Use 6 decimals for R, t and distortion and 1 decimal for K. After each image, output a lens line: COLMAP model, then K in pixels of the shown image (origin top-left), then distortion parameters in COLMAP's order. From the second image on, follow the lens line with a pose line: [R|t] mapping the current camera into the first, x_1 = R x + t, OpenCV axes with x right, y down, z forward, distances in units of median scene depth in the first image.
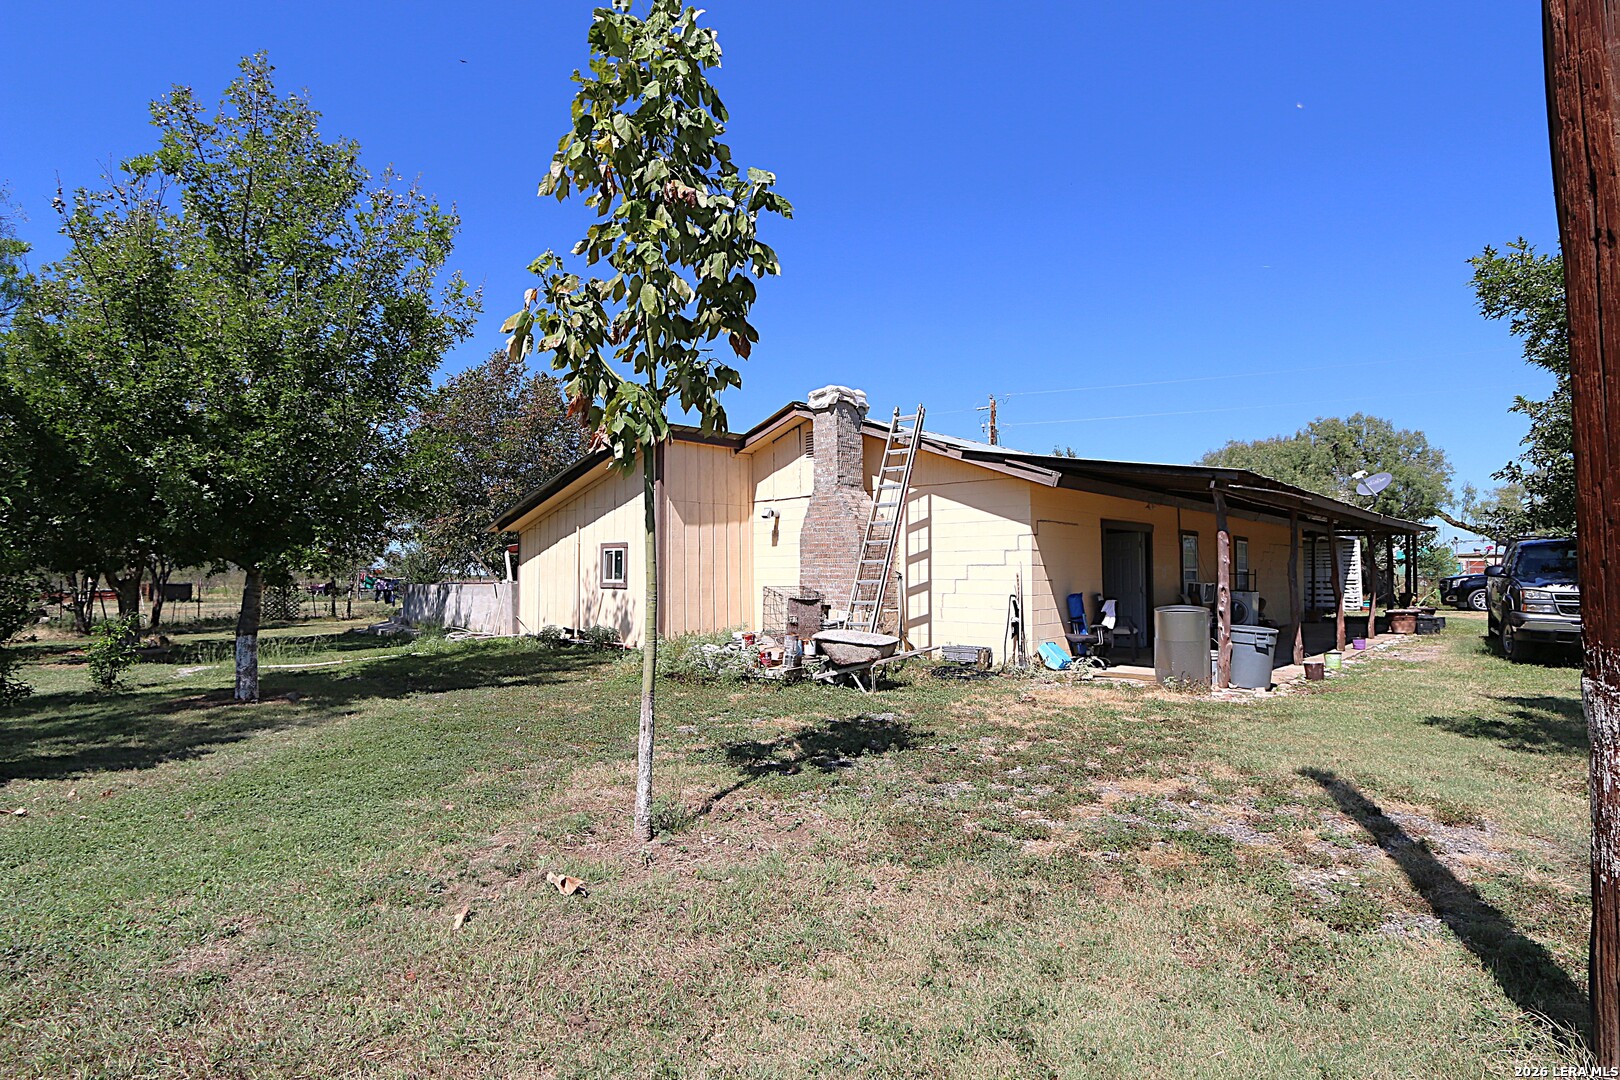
lens RADIAL K [[889.7, 0, 808.4], [0, 889.7, 541.8], [0, 0, 1]] dist [-0.001101, -0.000034]
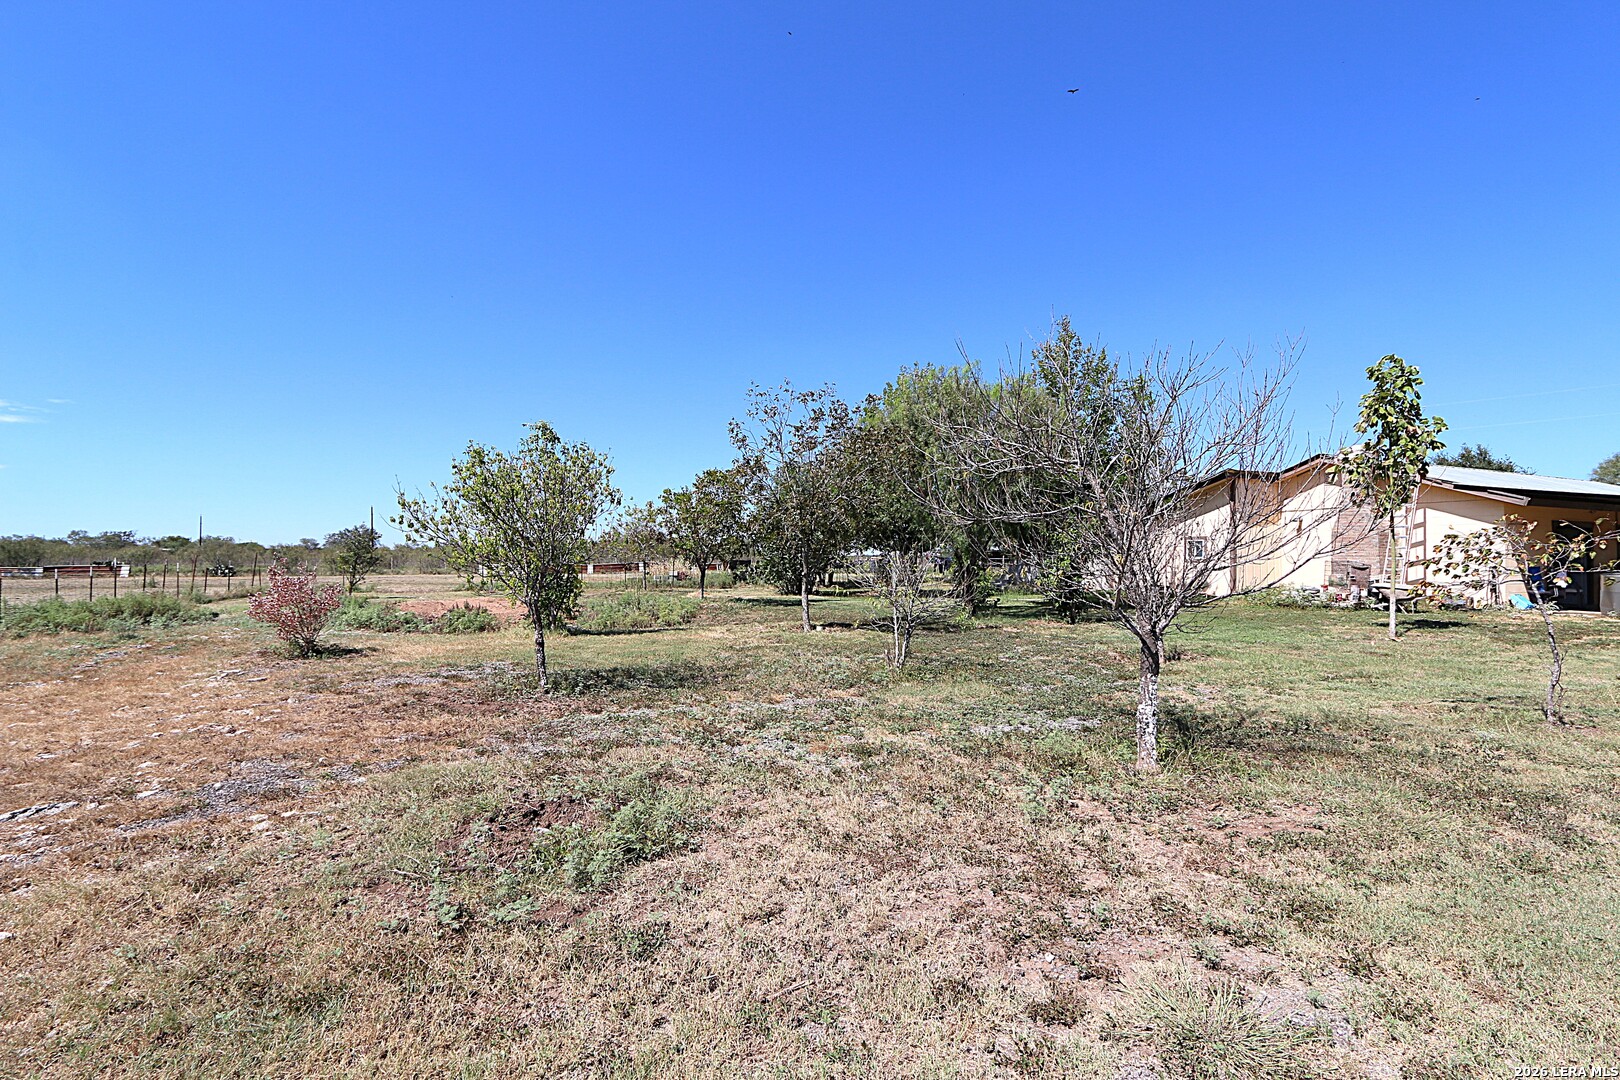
lens RADIAL K [[764.0, 0, 812.5], [0, 764.0, 542.6], [0, 0, 1]] dist [-0.000330, 0.000019]
pose [[0.911893, -0.006356, -0.410378, -0.363885], [0.016452, 0.999643, 0.021075, -0.039697], [0.410097, -0.025970, 0.911672, -0.897186]]
